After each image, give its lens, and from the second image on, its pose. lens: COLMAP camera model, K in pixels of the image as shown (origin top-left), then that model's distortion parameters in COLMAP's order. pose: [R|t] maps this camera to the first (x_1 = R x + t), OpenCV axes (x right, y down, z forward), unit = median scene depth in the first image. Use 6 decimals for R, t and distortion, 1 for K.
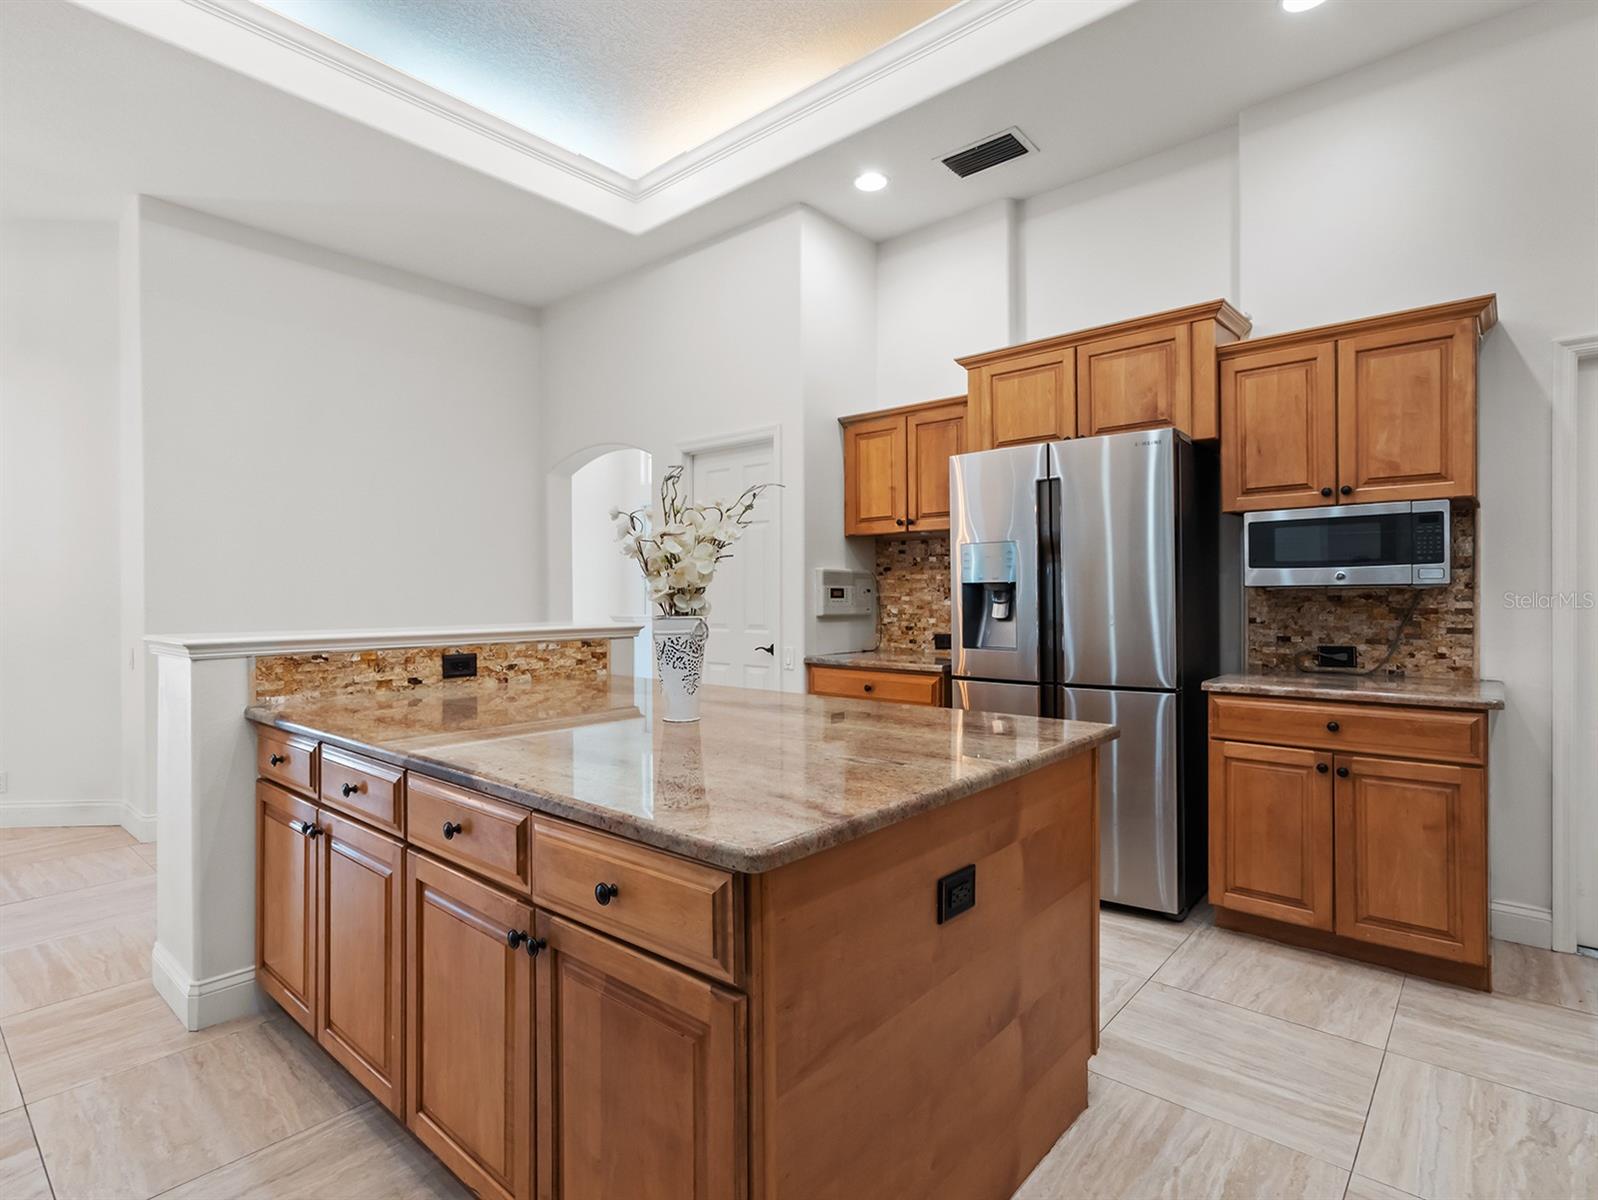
lens RADIAL K [[822.3, 0, 793.7], [0, 822.3, 605.5], [0, 0, 1]] dist [-0.003249, 0.001407]
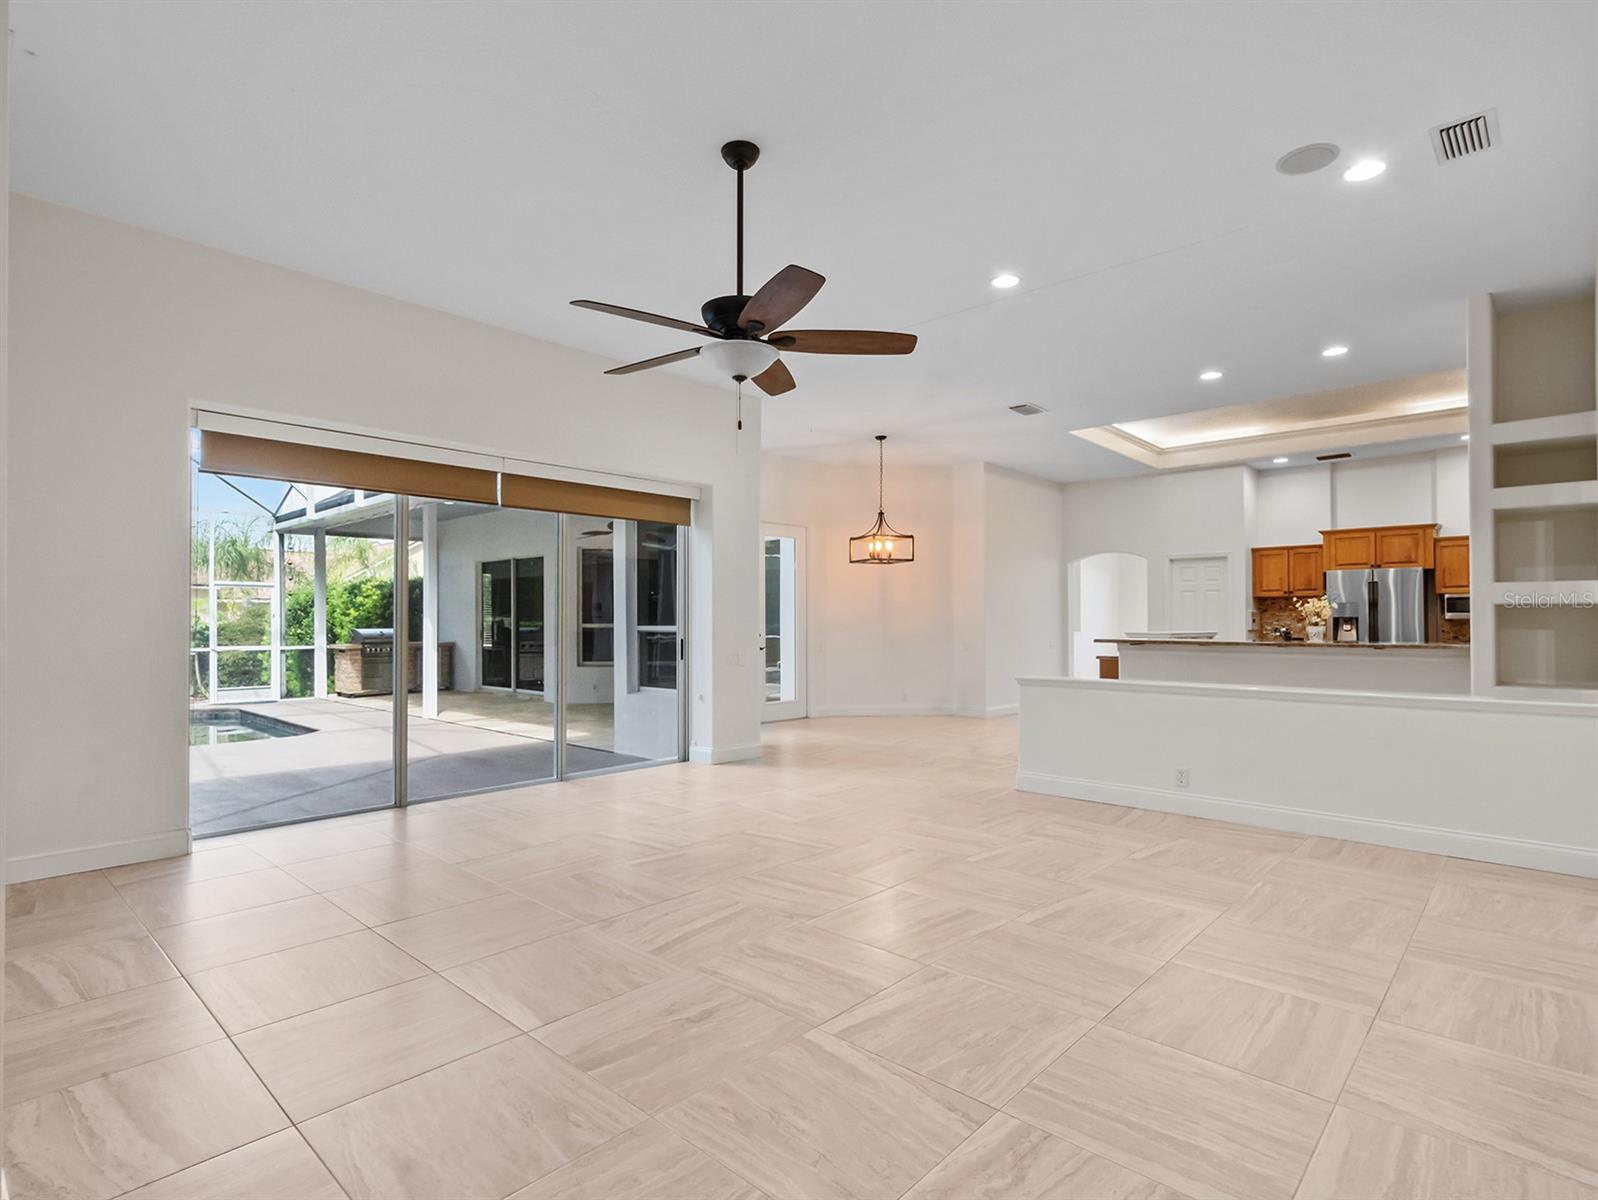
lens RADIAL K [[822.3, 0, 793.7], [0, 822.3, 605.5], [0, 0, 1]] dist [-0.003249, 0.001407]
pose [[0.999572, 0.003317, -0.029057, -1.602444], [-0.004176, 0.999555, -0.029548, 0.023725], [0.028946, 0.029656, 0.999141, -1.894523]]
